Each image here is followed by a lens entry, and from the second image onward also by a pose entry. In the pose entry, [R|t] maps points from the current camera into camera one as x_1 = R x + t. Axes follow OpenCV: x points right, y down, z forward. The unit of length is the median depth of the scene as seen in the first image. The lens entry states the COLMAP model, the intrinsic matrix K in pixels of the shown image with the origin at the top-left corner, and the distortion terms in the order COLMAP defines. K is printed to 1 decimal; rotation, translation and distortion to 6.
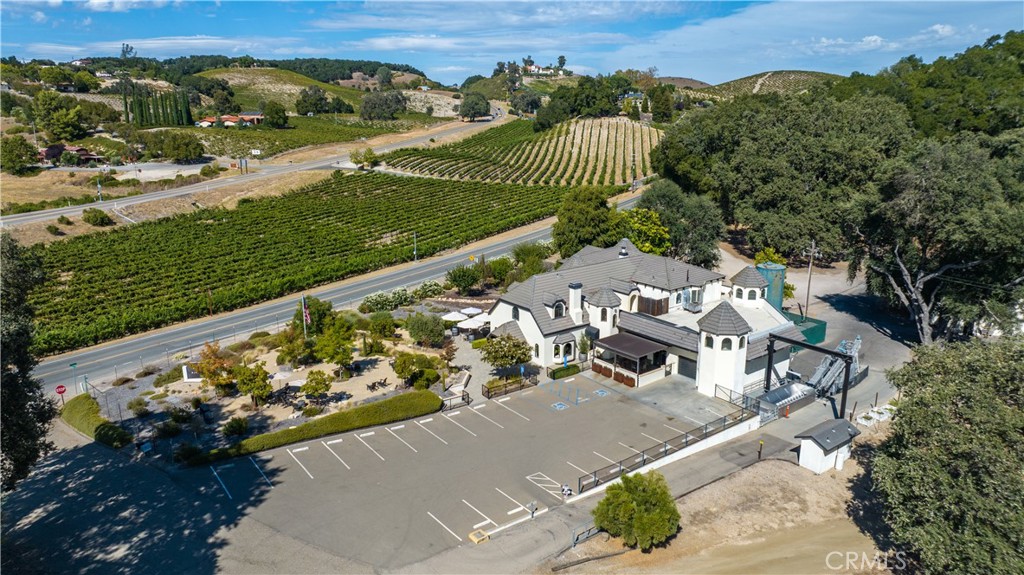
lens RADIAL K [[726.2, 0, 506.6], [0, 726.2, 293.1], [0, 0, 1]] dist [-0.028465, 0.043250]
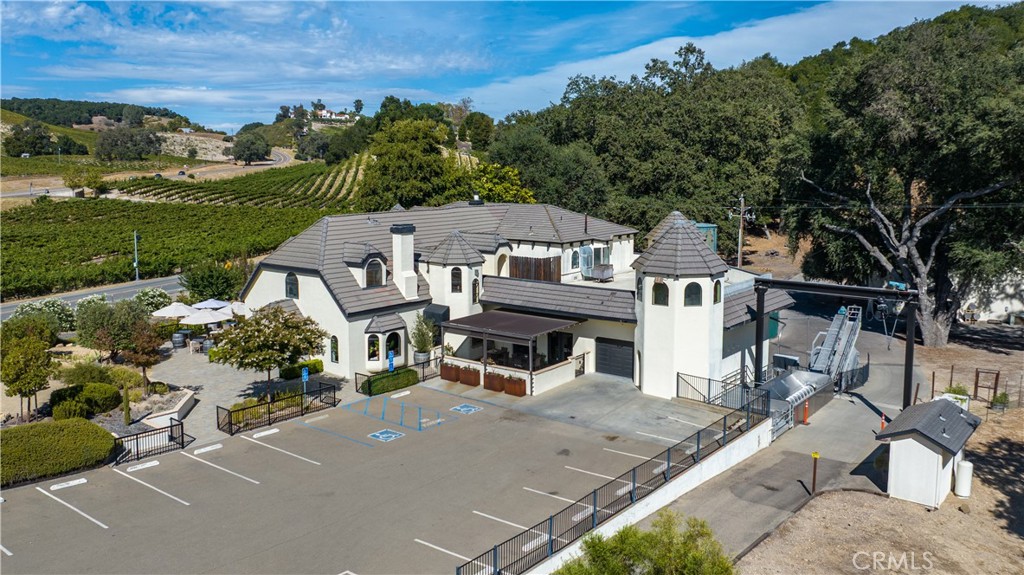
lens RADIAL K [[792.6, 0, 514.4], [0, 792.6, 277.0], [0, 0, 1]] dist [-0.002643, -0.024707]
pose [[0.964580, -0.018149, 0.263165, 0.015859], [0.057864, 0.987891, -0.143958, 0.107953], [-0.257366, 0.154087, 0.953950, 0.374933]]
